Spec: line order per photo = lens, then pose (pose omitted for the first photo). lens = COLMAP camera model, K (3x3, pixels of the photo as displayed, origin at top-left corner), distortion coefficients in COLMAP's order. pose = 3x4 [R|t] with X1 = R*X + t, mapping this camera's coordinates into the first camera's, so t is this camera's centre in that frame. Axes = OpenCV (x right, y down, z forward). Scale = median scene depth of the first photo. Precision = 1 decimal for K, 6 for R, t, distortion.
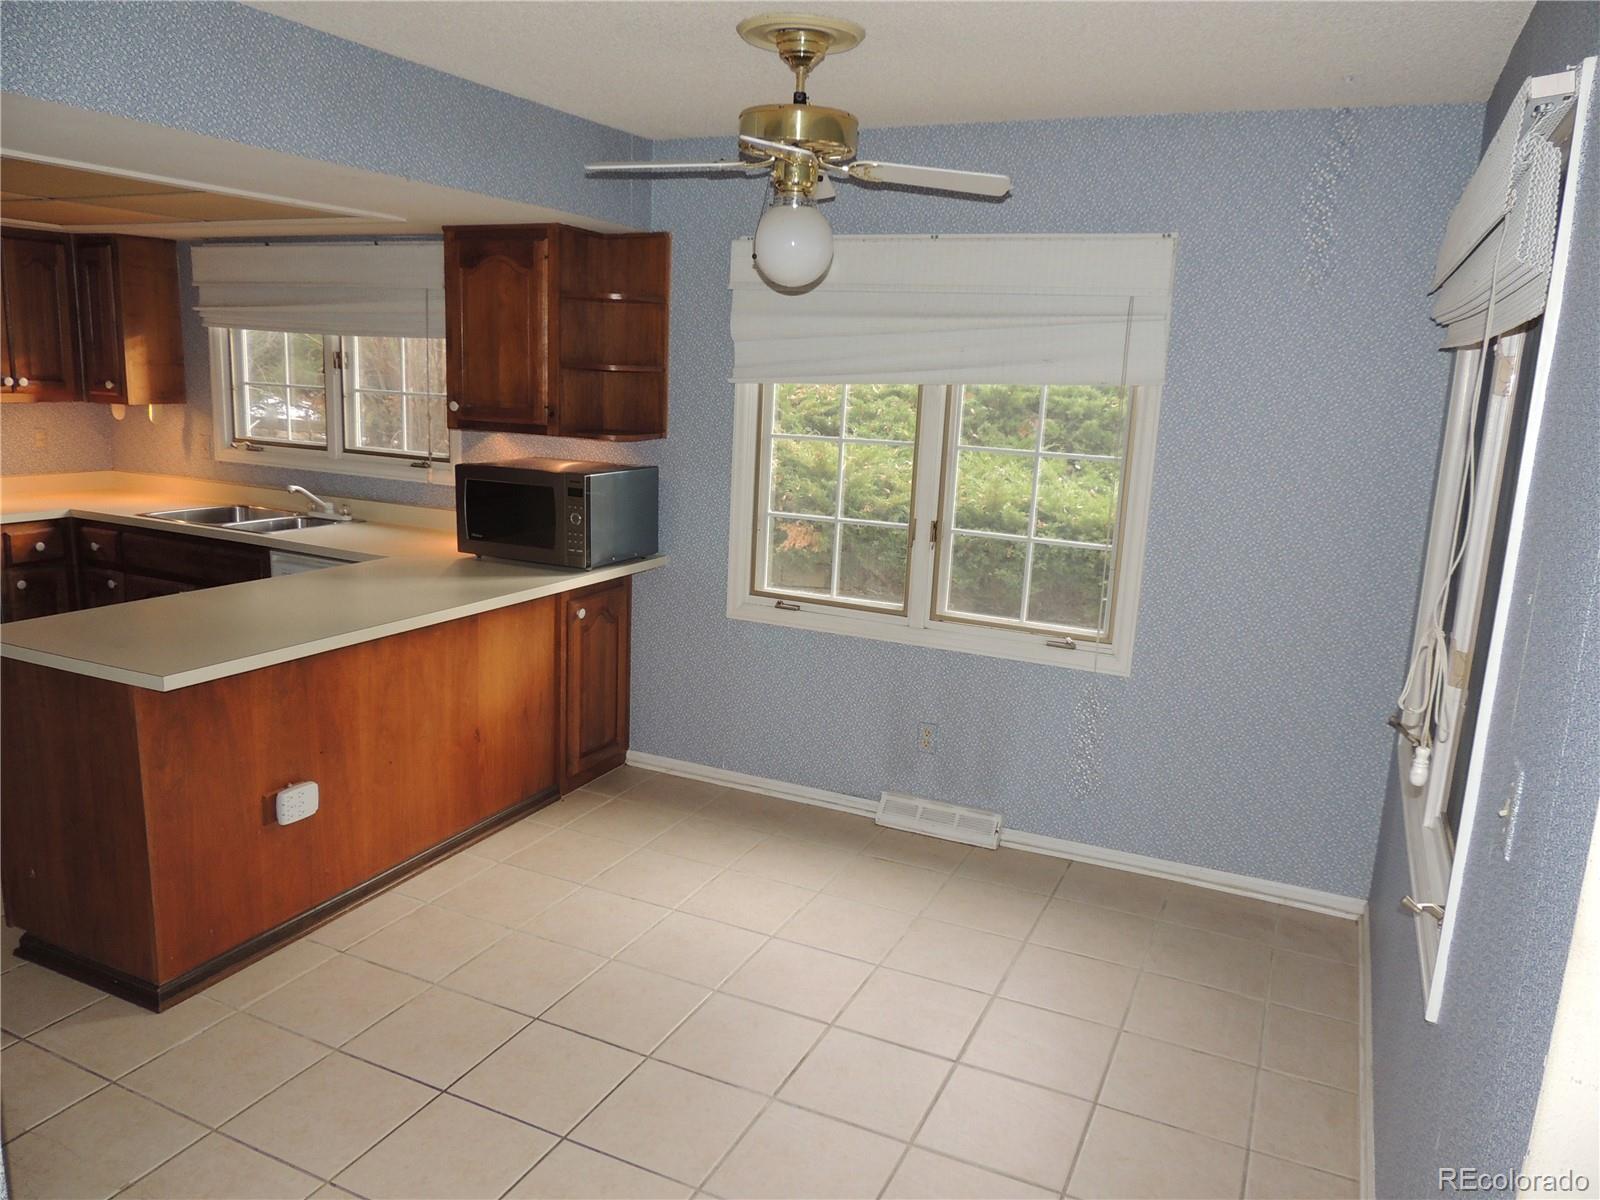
lens RADIAL K [[1143.5, 0, 799.8], [0, 1143.5, 596.5], [0, 0, 1]] dist [-0.008583, -0.010060]
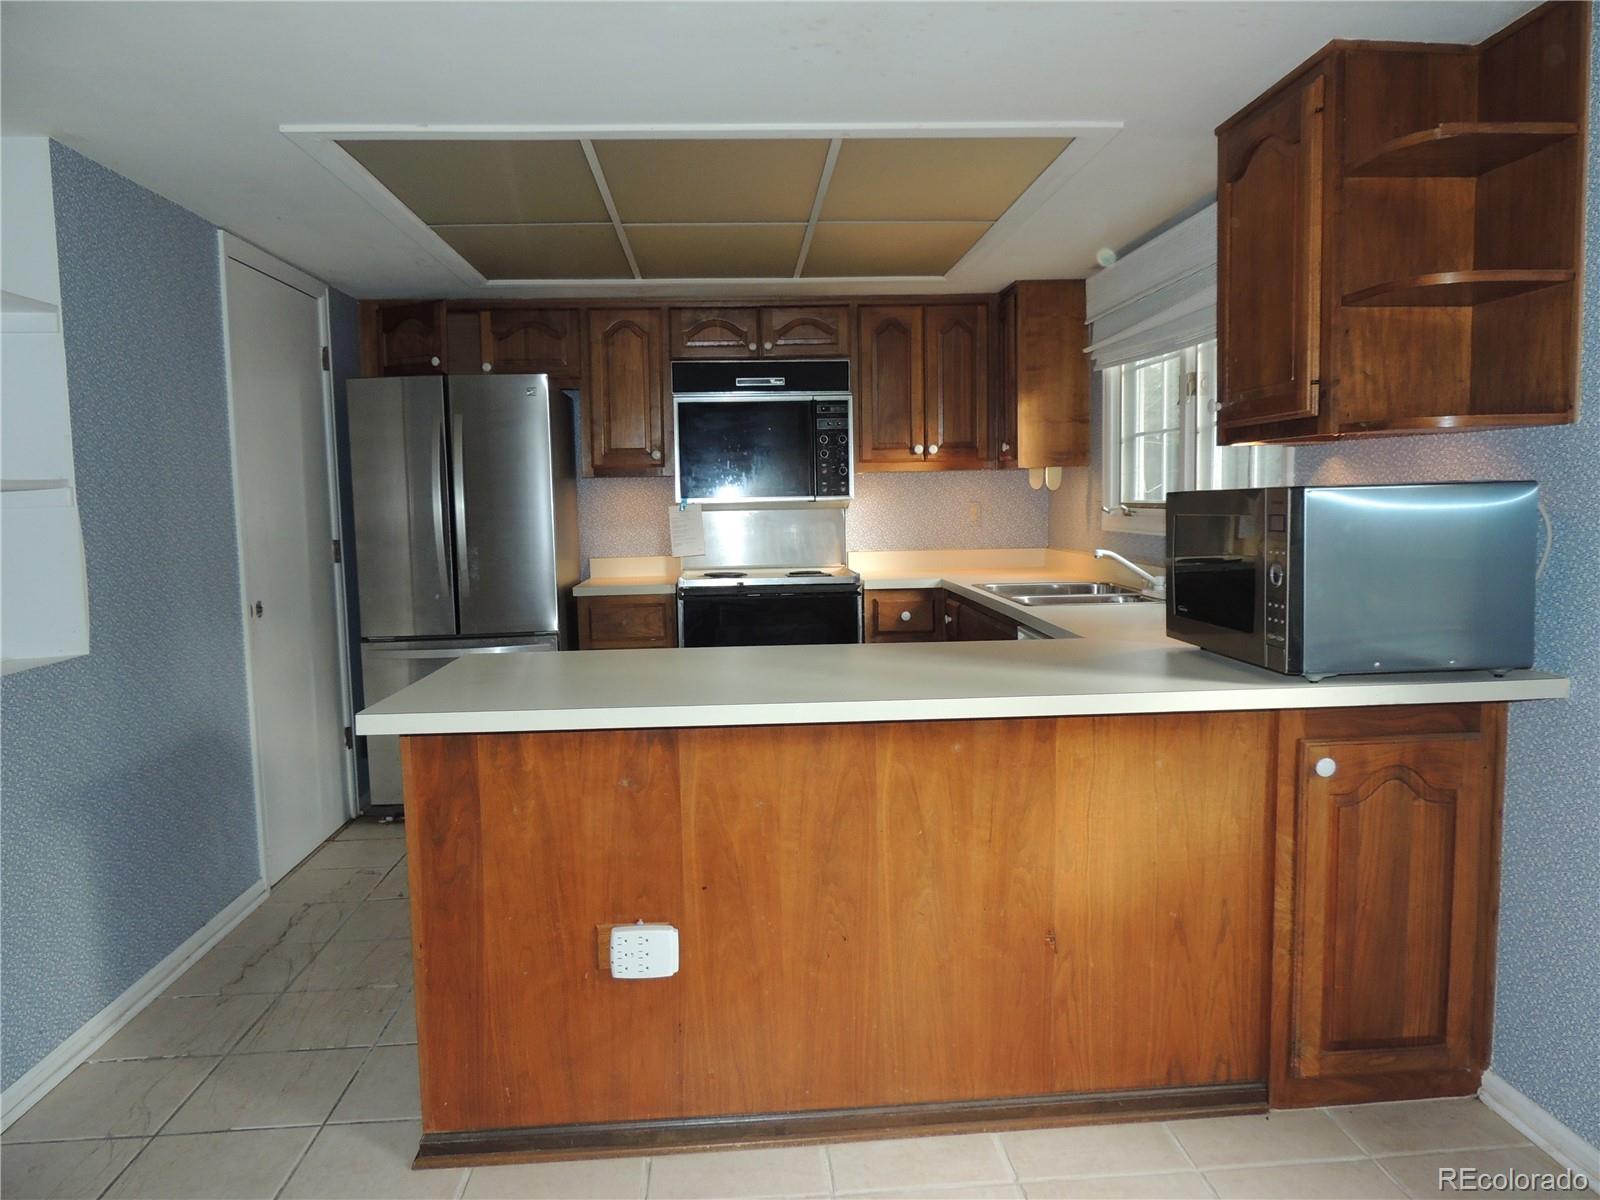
lens RADIAL K [[1143.5, 0, 802.4], [0, 1143.5, 611.0], [0, 0, 1]] dist [-0.008583, -0.010060]
pose [[0.492108, 0.036394, -0.869773, 0.133054], [-0.133004, 0.990539, -0.033805, -0.005749], [0.860313, 0.132319, 0.492293, 0.524292]]
